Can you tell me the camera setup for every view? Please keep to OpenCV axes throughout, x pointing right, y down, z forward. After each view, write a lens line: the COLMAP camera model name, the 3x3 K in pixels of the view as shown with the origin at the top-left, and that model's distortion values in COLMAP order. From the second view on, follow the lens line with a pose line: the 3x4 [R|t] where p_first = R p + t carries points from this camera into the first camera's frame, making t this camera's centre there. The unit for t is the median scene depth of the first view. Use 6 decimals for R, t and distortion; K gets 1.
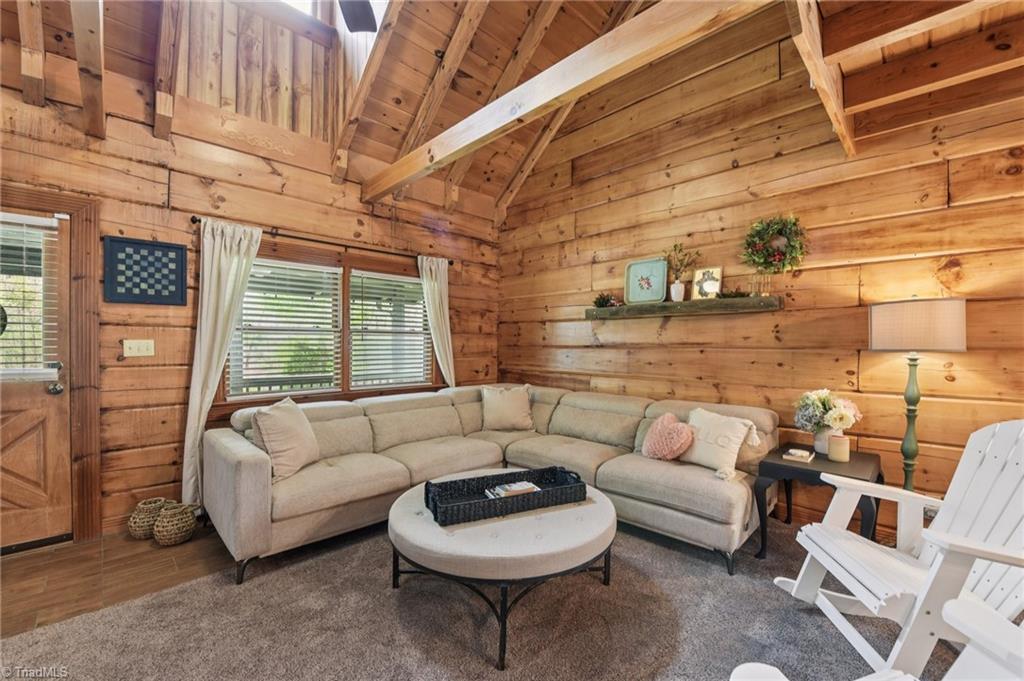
lens RADIAL K [[418.8, 0, 512.8], [0, 418.8, 344.3], [0, 0, 1]] dist [-0.022976, -0.000297]
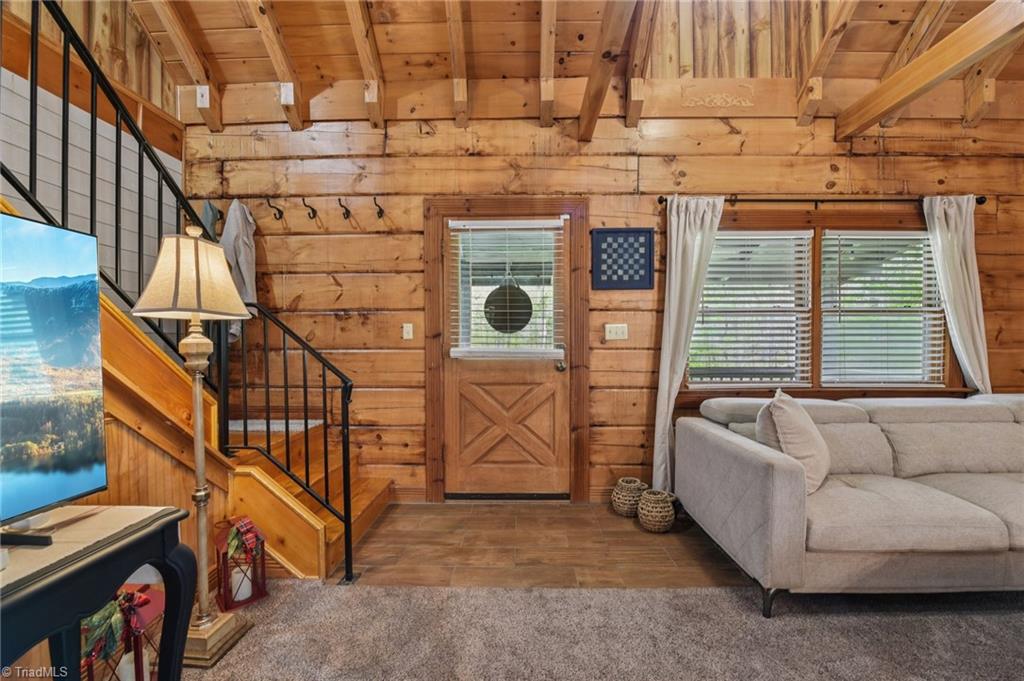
lens RADIAL K [[418.8, 0, 504.9], [0, 418.8, 339.2], [0, 0, 1]] dist [-0.022976, -0.000297]
pose [[0.678269, -0.006391, -0.734786, -0.309732], [0.004146, 0.999980, -0.004871, 0.031891], [0.734802, 0.000257, 0.678281, 0.060789]]
